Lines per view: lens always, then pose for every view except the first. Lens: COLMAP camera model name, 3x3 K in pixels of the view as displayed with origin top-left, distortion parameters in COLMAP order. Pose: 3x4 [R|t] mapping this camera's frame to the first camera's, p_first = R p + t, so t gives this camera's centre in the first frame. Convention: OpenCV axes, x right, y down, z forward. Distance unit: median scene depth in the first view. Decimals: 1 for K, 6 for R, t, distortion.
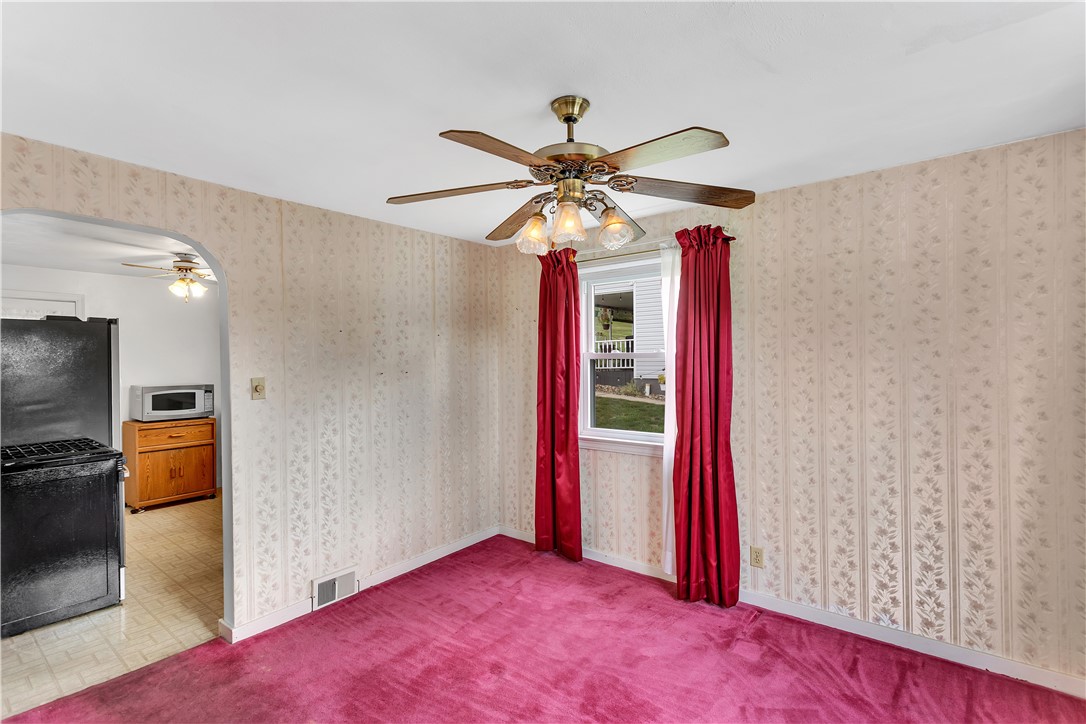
lens RADIAL K [[505.1, 0, 543.0], [0, 505.1, 362.0], [0, 0, 1]] dist [0.000202, 0.001812]
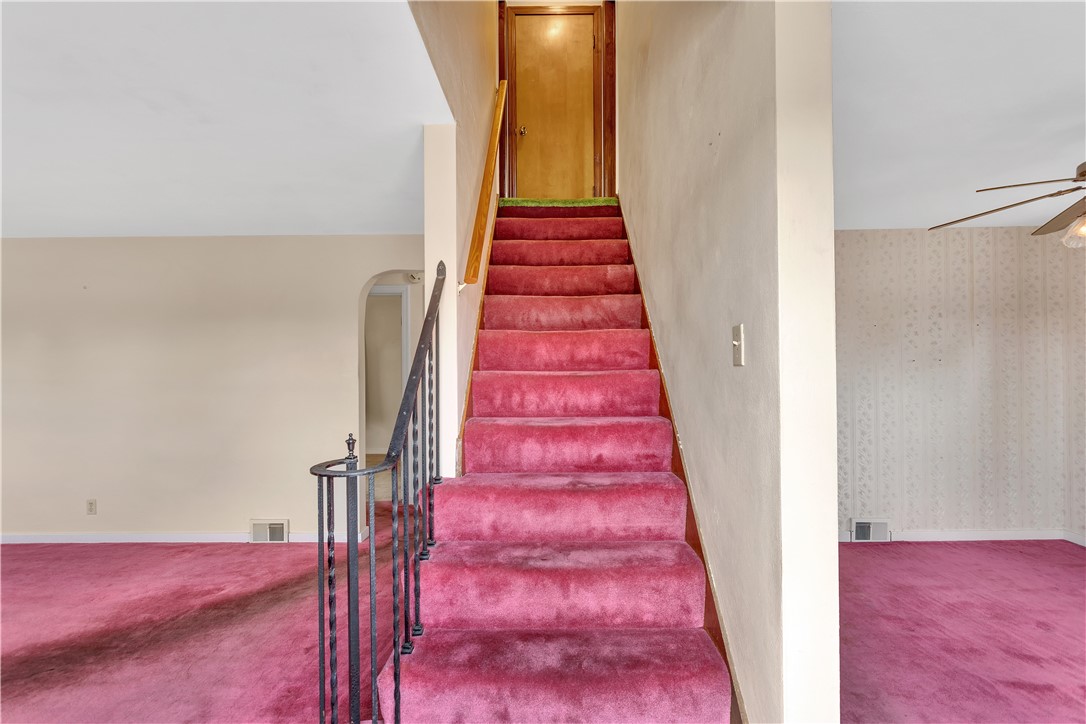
lens RADIAL K [[505.1, 0, 543.0], [0, 505.1, 362.0], [0, 0, 1]] dist [0.000202, 0.001812]
pose [[0.607472, 0.003199, -0.794335, 0.084018], [-0.002110, 0.999995, 0.002414, 0.024809], [0.794338, 0.000209, 0.607476, -0.374752]]
